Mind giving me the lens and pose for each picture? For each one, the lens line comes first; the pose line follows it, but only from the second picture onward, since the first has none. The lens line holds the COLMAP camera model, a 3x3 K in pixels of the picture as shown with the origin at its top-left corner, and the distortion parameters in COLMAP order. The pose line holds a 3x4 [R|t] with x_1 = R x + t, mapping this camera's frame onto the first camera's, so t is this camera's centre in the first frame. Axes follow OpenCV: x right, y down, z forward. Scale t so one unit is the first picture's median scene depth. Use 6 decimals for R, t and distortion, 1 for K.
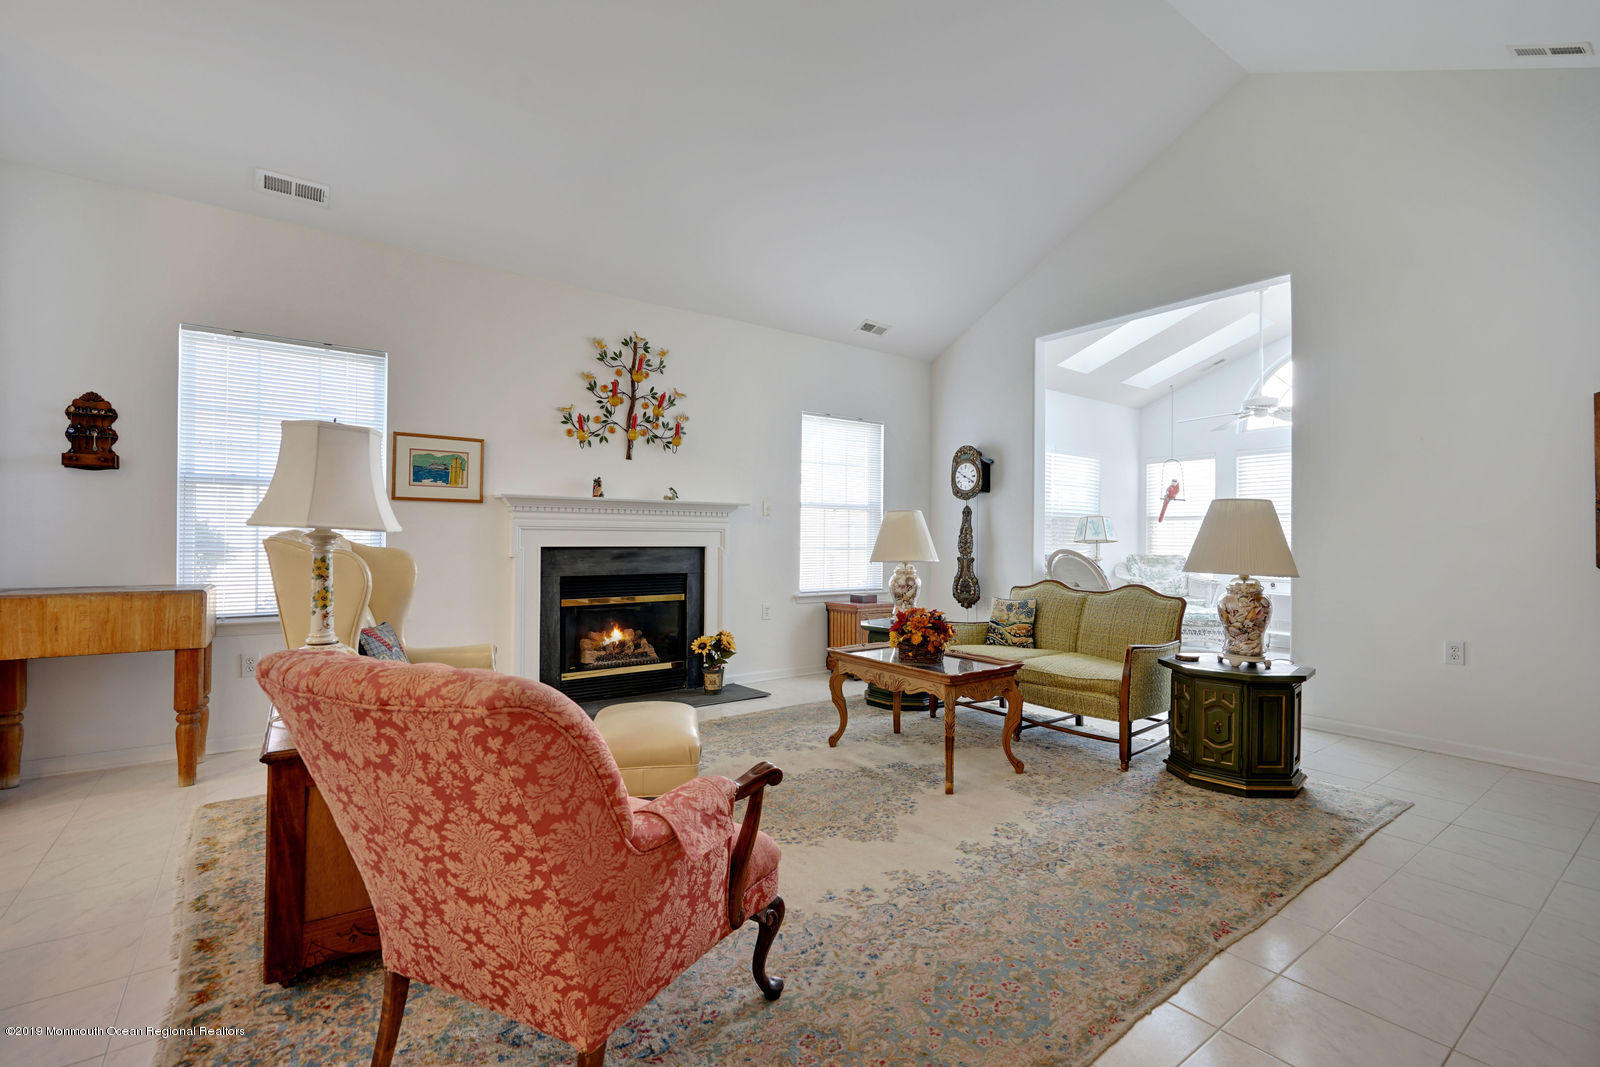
lens RADIAL K [[718.9, 0, 795.9], [0, 718.9, 535.9], [0, 0, 1]] dist [-0.002124, 0.000102]
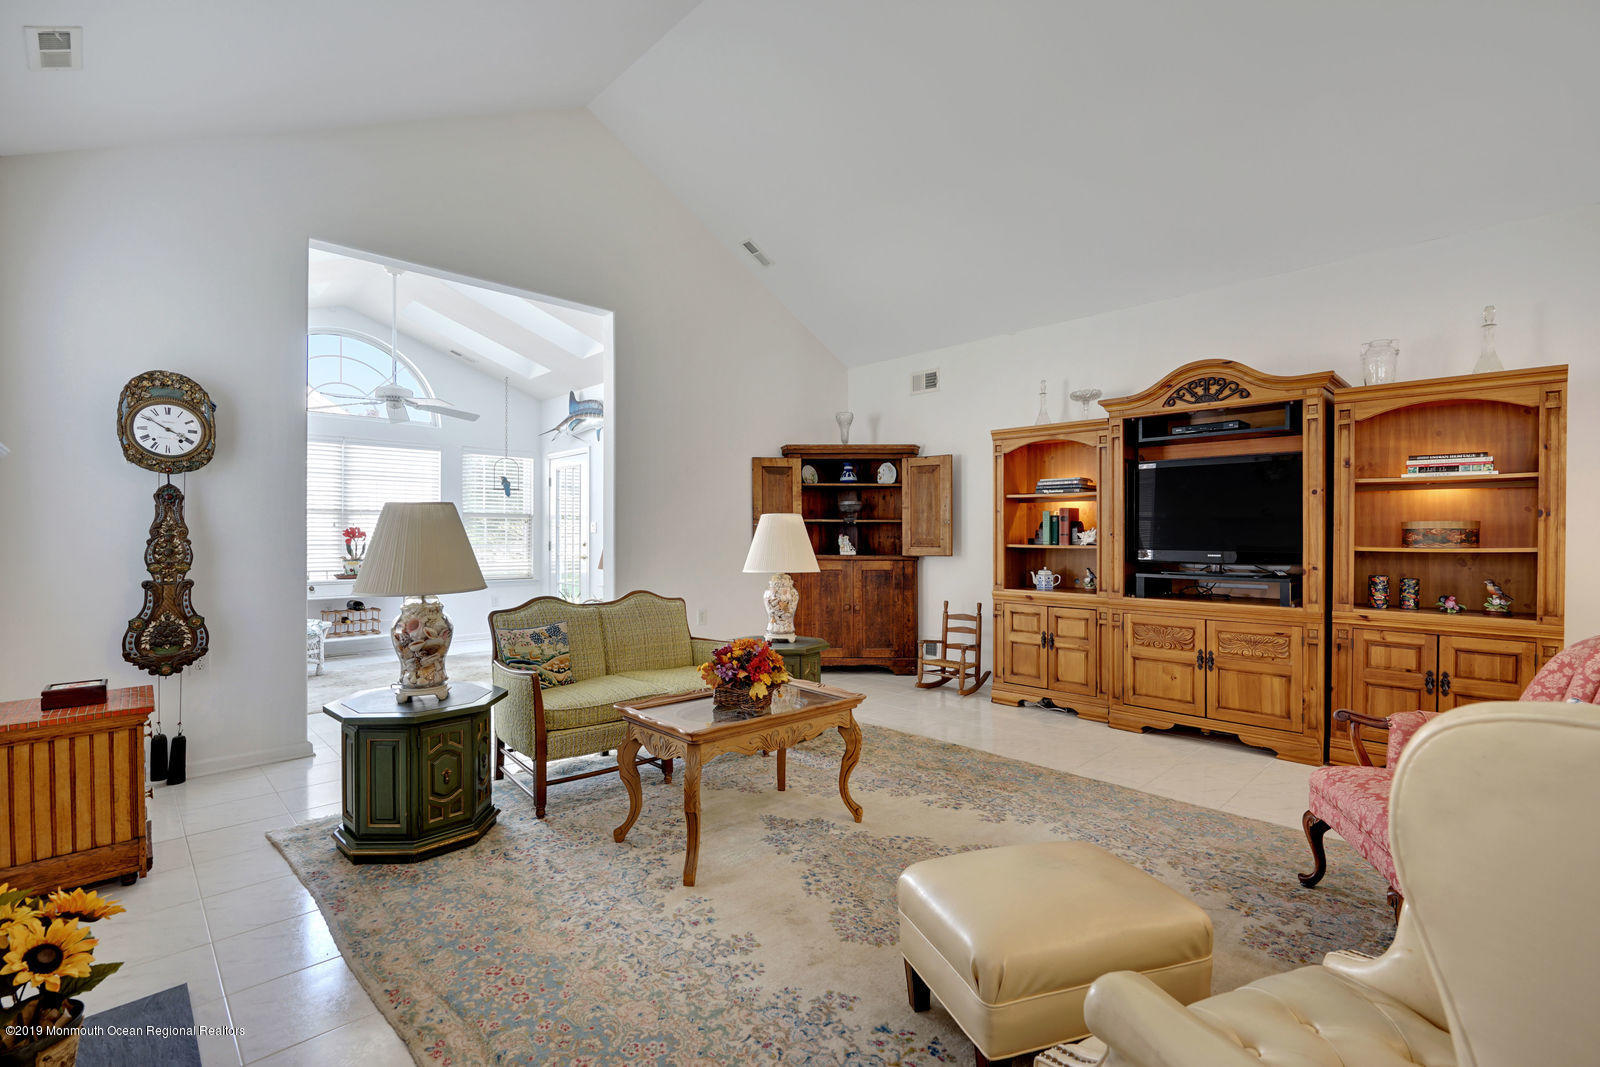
lens RADIAL K [[718.9, 0, 804.8], [0, 718.9, 539.6], [0, 0, 1]] dist [-0.002124, 0.000102]
pose [[-0.132690, -0.013916, 0.991060, -0.437565], [-0.007725, 0.999886, 0.013006, -0.013993], [-0.991127, -0.005930, -0.132782, 0.741751]]
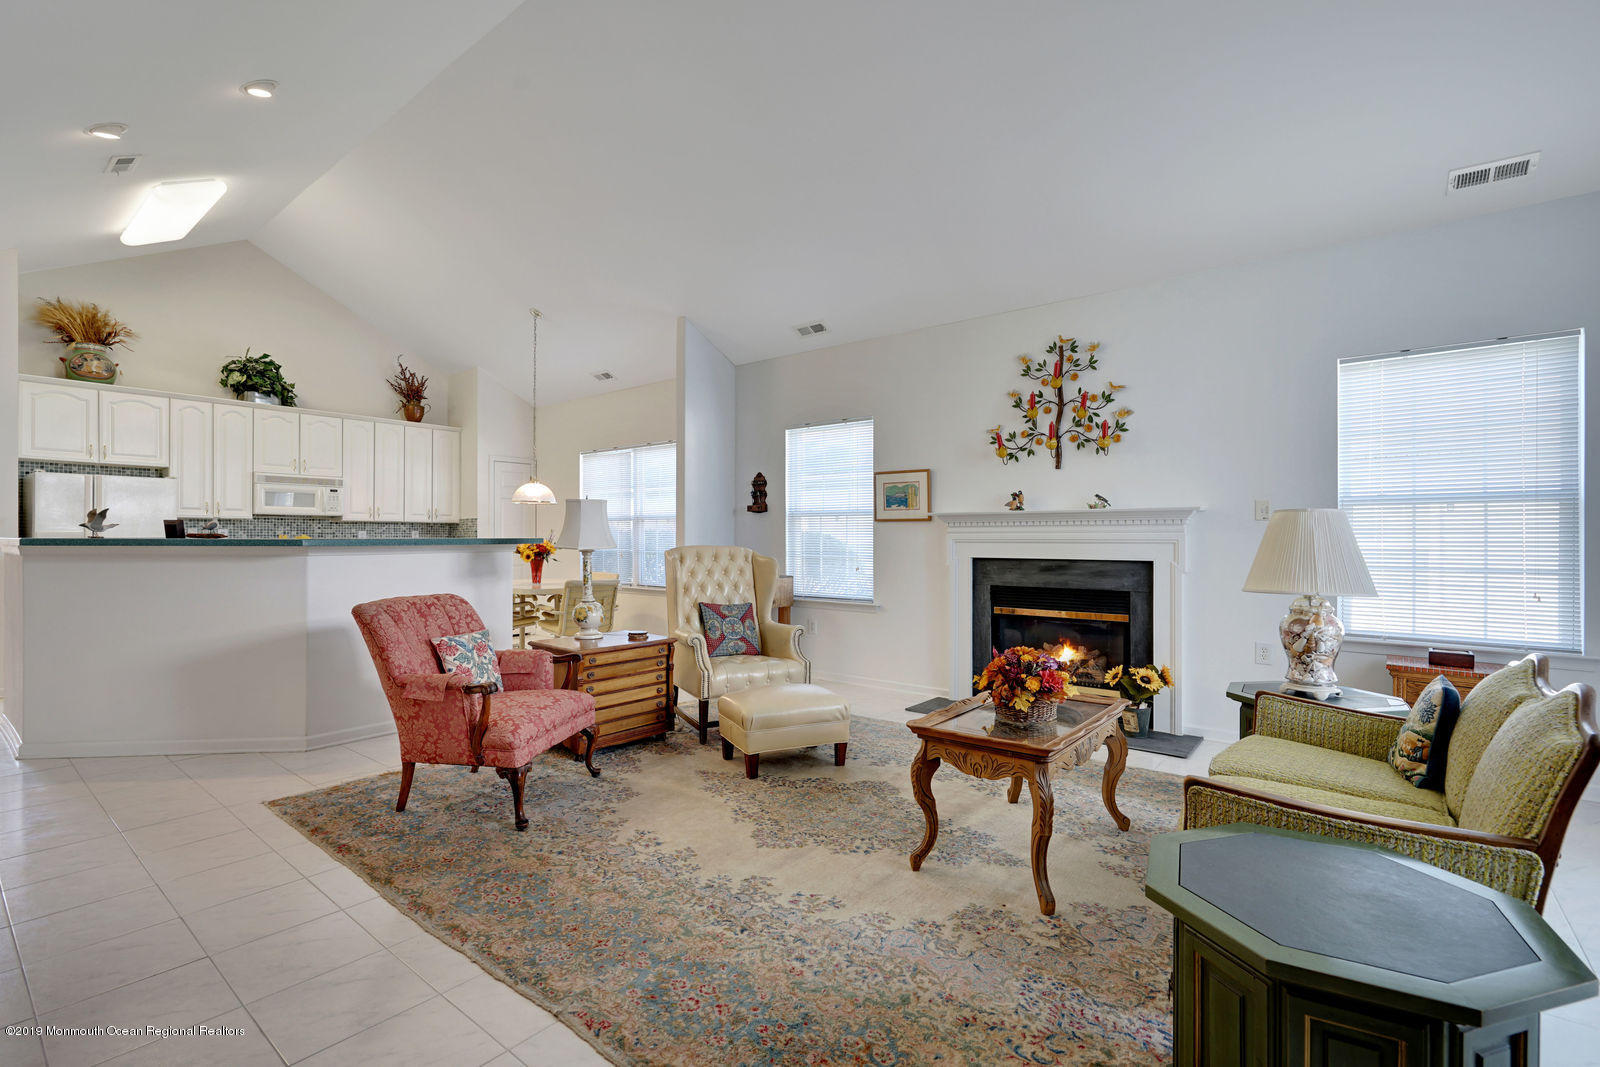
lens RADIAL K [[718.9, 0, 804.5], [0, 718.9, 543.4], [0, 0, 1]] dist [-0.002124, 0.000102]
pose [[0.258140, 0.000830, -0.966107, 0.602078], [0.004145, 0.999989, 0.001967, -0.009477], [0.966099, -0.004513, 0.258134, 0.414456]]
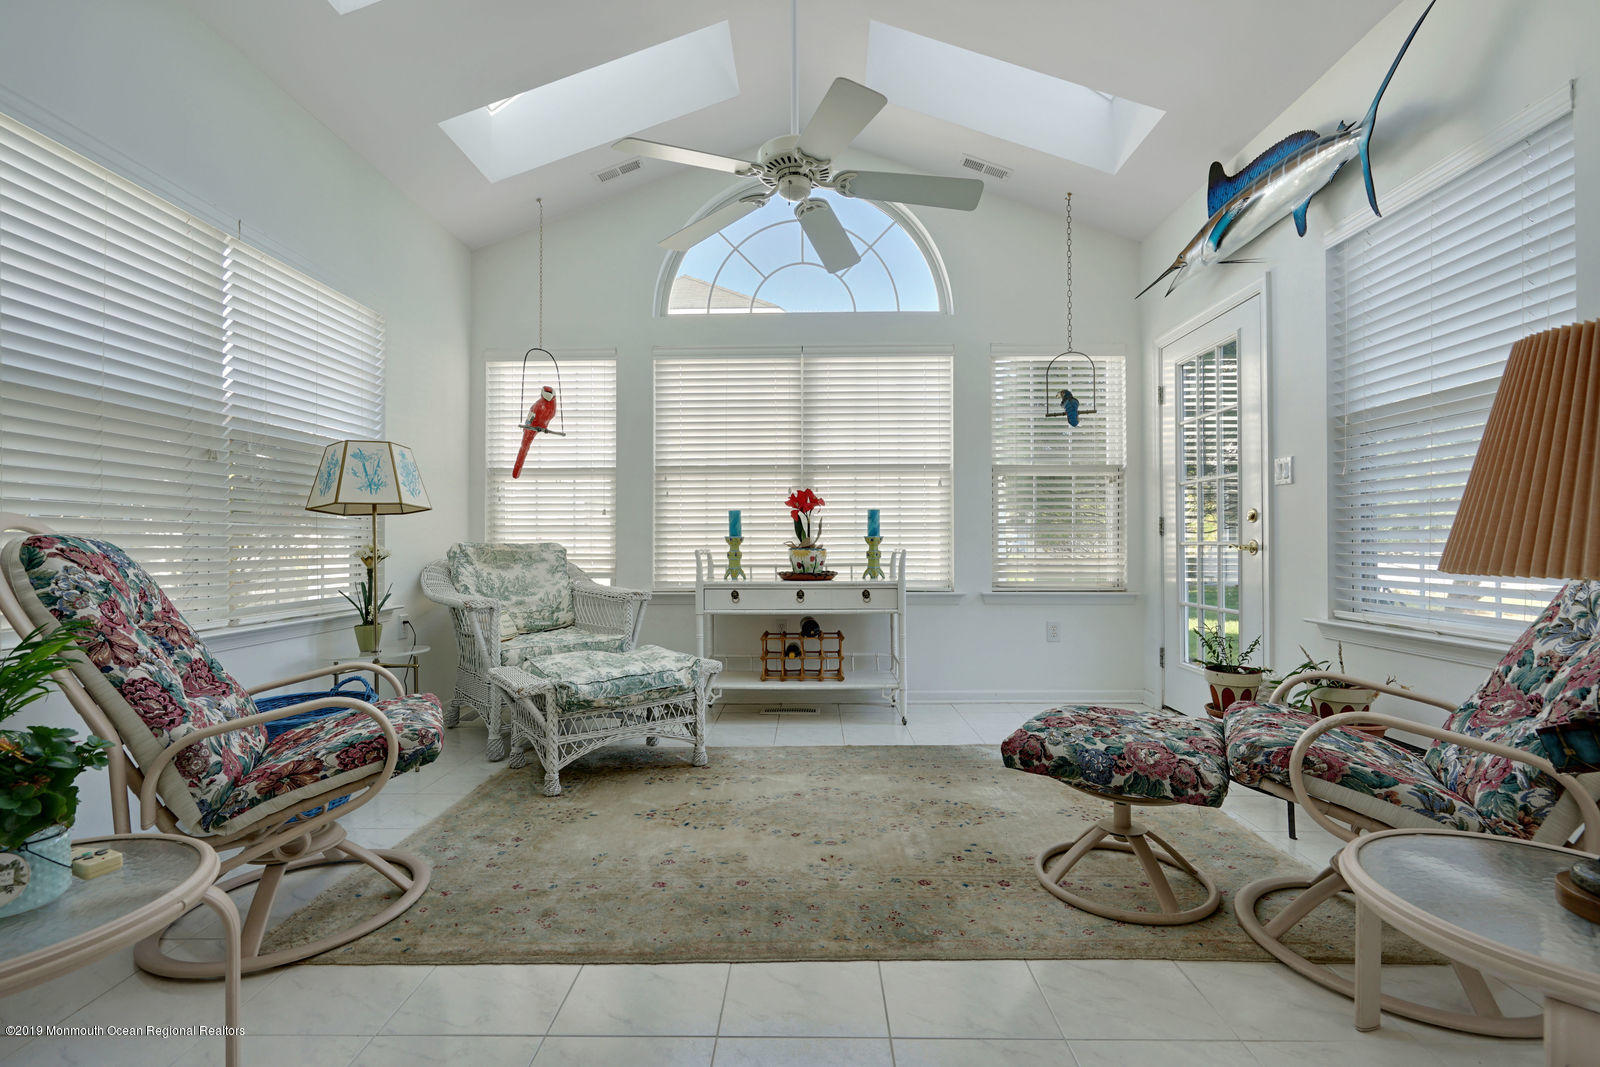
lens RADIAL K [[718.9, 0, 793.4], [0, 718.9, 535.0], [0, 0, 1]] dist [-0.002124, 0.000102]
pose [[0.620821, -0.000602, 0.783952, 0.408368], [0.002466, 0.999996, -0.001186, 0.036001], [-0.783949, 0.002670, 0.620820, 0.931367]]
